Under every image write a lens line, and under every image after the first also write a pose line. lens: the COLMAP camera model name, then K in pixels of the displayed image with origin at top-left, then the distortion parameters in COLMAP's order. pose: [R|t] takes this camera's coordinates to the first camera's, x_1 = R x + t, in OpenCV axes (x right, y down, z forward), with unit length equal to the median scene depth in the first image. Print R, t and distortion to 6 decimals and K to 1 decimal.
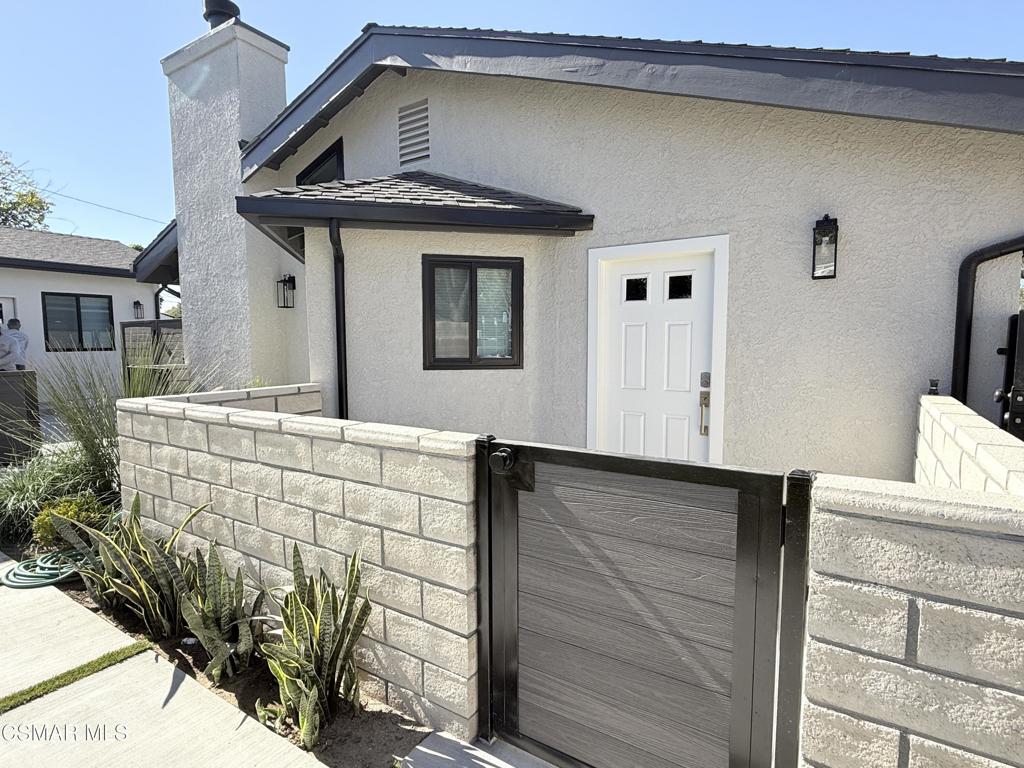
lens RADIAL K [[549.9, 0, 512.0], [0, 549.9, 384.0], [0, 0, 1]] dist [0.001731, 0.000627]
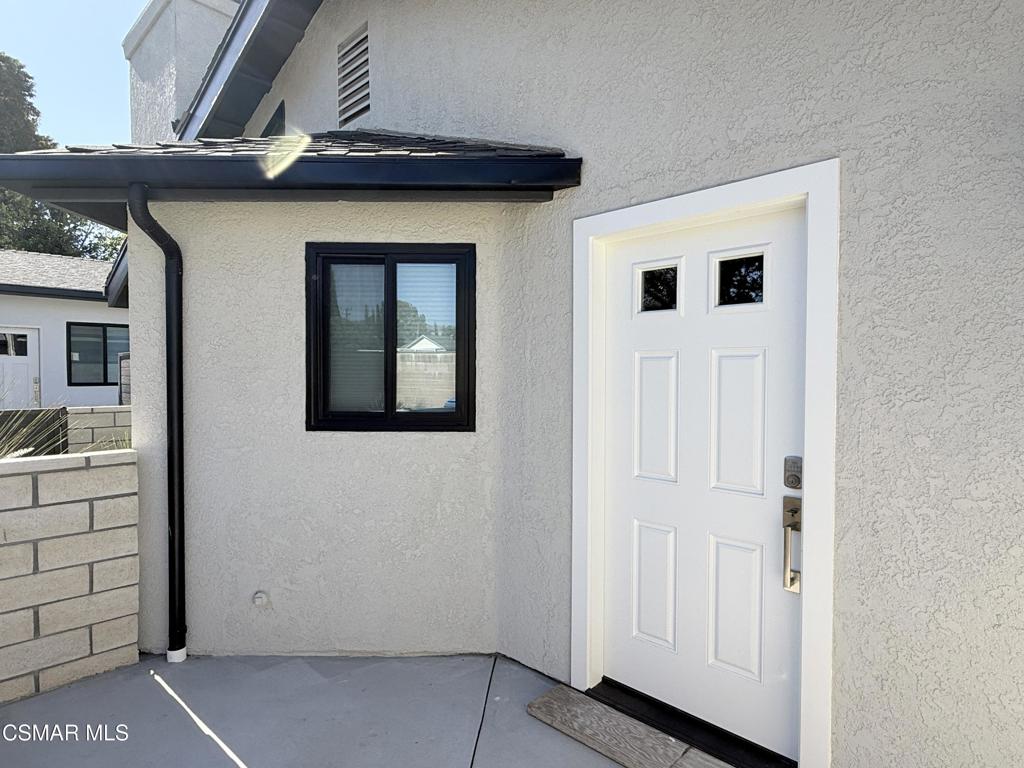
lens RADIAL K [[594.3, 0, 512.0], [0, 594.3, 384.0], [0, 0, 1]] dist [-0.001631, 0.003316]
pose [[0.978767, 0.007925, -0.204821, 0.199391], [-0.020108, 0.998145, -0.057470, -0.044746], [0.203985, 0.060368, 0.977111, 0.409435]]
